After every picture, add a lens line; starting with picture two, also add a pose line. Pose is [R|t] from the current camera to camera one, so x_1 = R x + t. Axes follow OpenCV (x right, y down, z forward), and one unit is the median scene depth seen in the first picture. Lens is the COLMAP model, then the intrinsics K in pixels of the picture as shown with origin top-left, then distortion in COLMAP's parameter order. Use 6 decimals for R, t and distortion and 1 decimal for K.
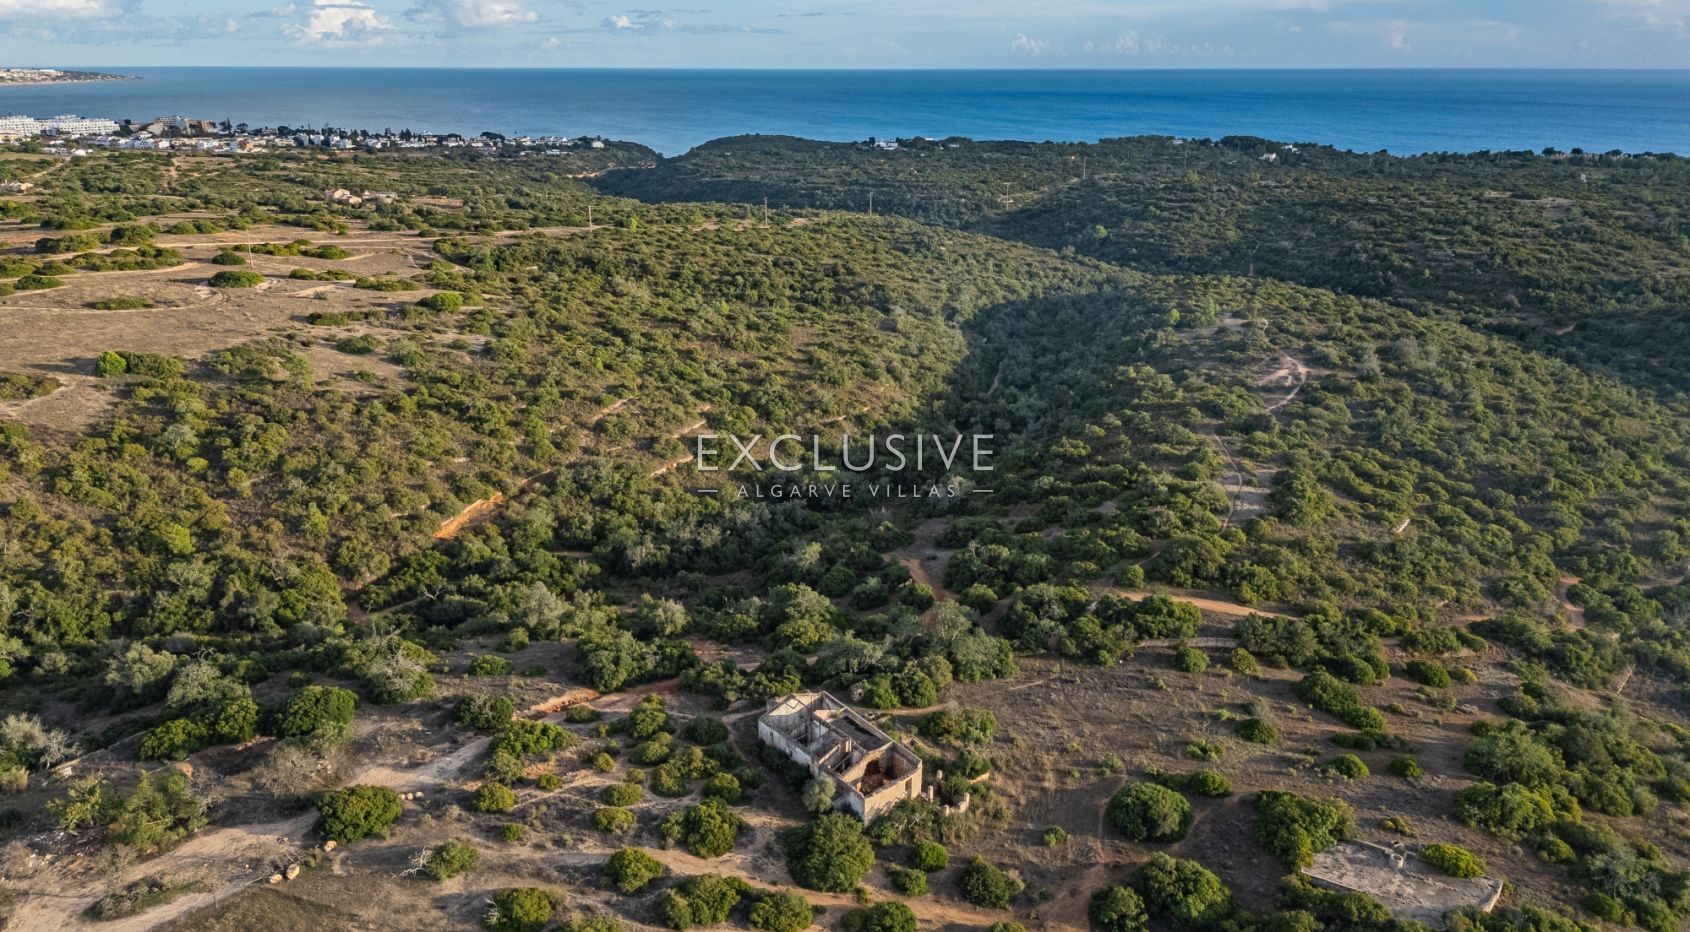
lens RADIAL K [[1219.5, 0, 840.4], [0, 1219.5, 450.7], [0, 0, 1]] dist [0.053061, -0.064467]
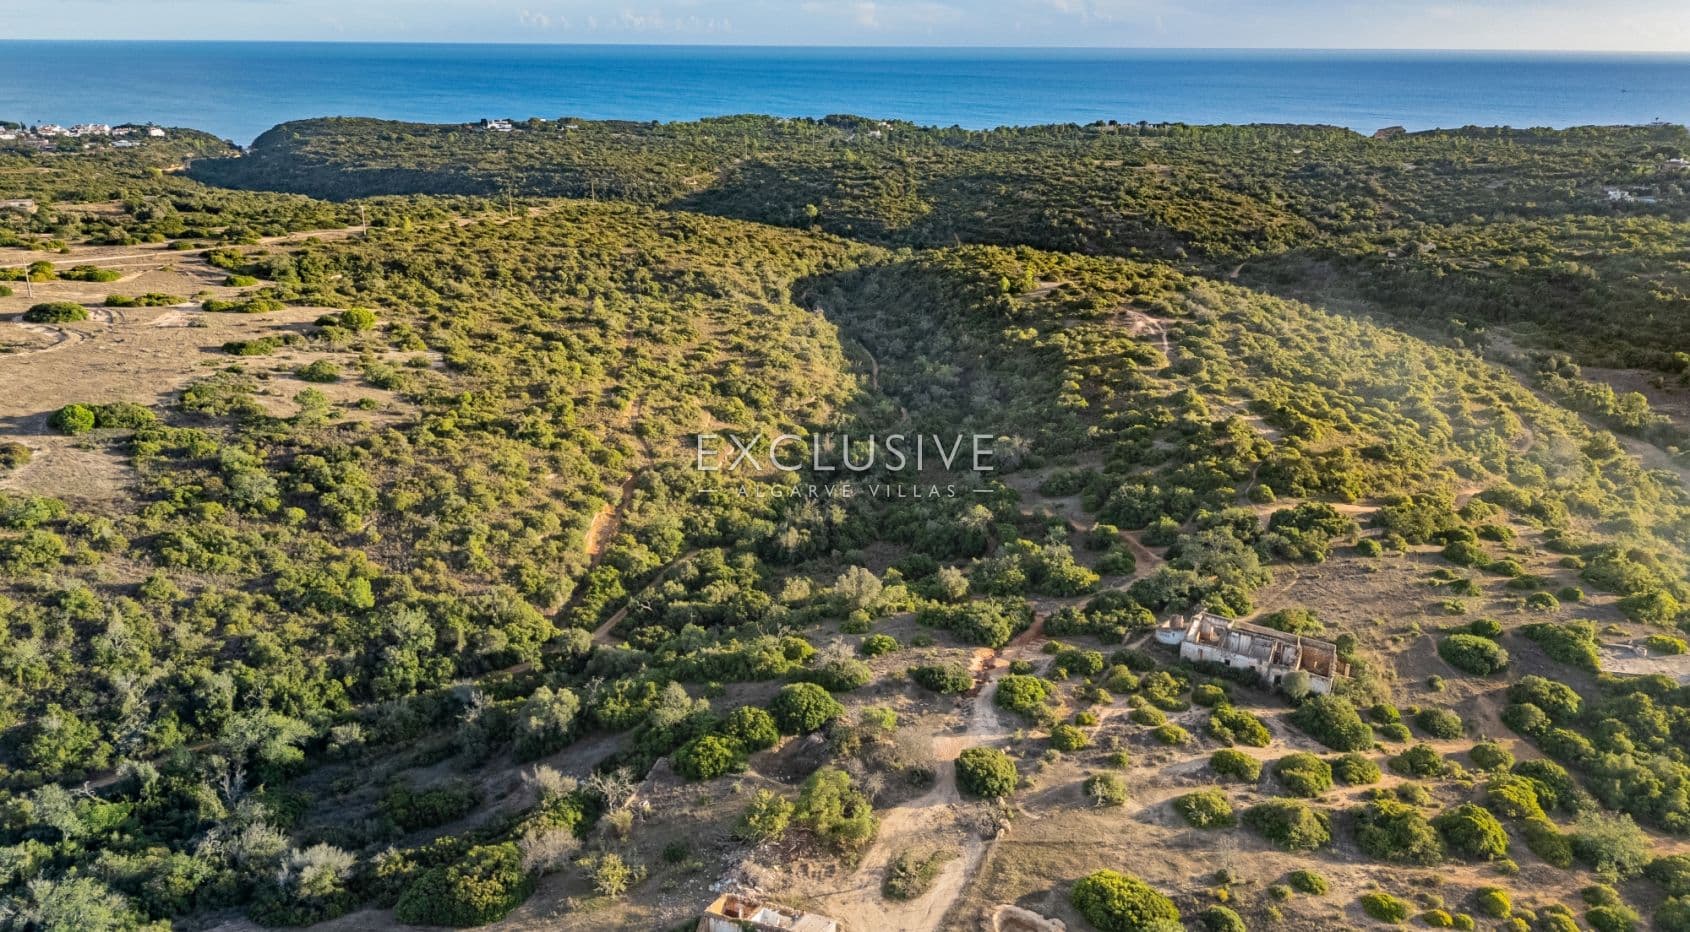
lens RADIAL K [[1219.5, 0, 858.1], [0, 1219.5, 458.6], [0, 0, 1]] dist [0.053061, -0.064467]
pose [[0.923522, -0.119319, 0.364515, -0.453508], [0.110420, 0.992855, 0.045243, -0.024388], [-0.367308, -0.001533, 0.930098, 0.008866]]
